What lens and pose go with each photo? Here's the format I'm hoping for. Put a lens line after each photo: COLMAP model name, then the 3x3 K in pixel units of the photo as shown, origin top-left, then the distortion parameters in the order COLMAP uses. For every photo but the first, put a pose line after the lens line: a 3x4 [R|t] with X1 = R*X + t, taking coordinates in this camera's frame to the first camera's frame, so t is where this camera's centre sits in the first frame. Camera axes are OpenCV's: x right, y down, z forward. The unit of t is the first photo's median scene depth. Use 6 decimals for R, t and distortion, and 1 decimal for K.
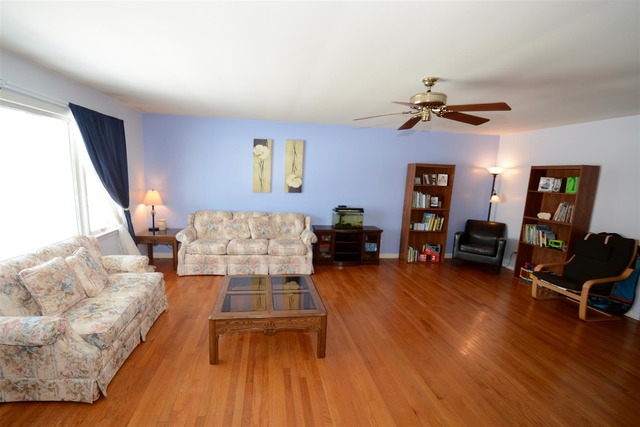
lens RADIAL K [[287.8, 0, 309.6], [0, 287.8, 222.9], [0, 0, 1]] dist [0.001975, -0.015889]
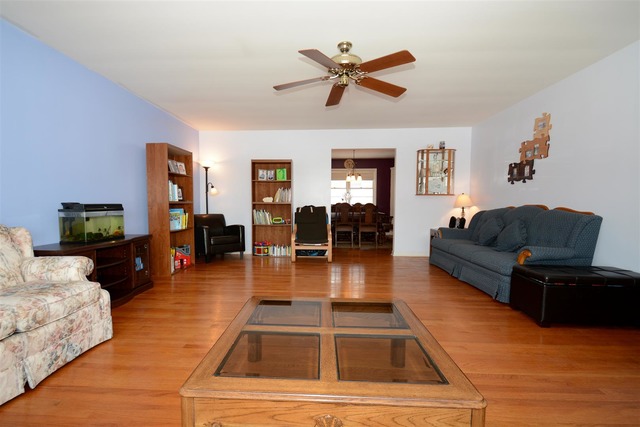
lens RADIAL K [[287.8, 0, 309.6], [0, 287.8, 222.9], [0, 0, 1]] dist [0.001975, -0.015889]
pose [[0.202417, -0.105490, 0.973601, -0.355002], [0.165824, 0.983517, 0.072089, 0.012992], [-0.965158, 0.146854, 0.216574, 0.532422]]
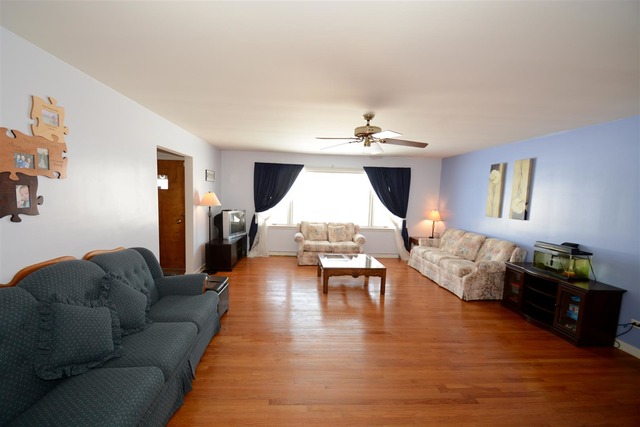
lens RADIAL K [[287.8, 0, 309.6], [0, 287.8, 222.9], [0, 0, 1]] dist [0.001975, -0.015889]
pose [[-0.086303, 0.063393, -0.994250, 0.943713], [-0.197091, 0.977164, 0.079412, -0.043307], [0.976579, 0.202811, -0.071838, 0.499012]]
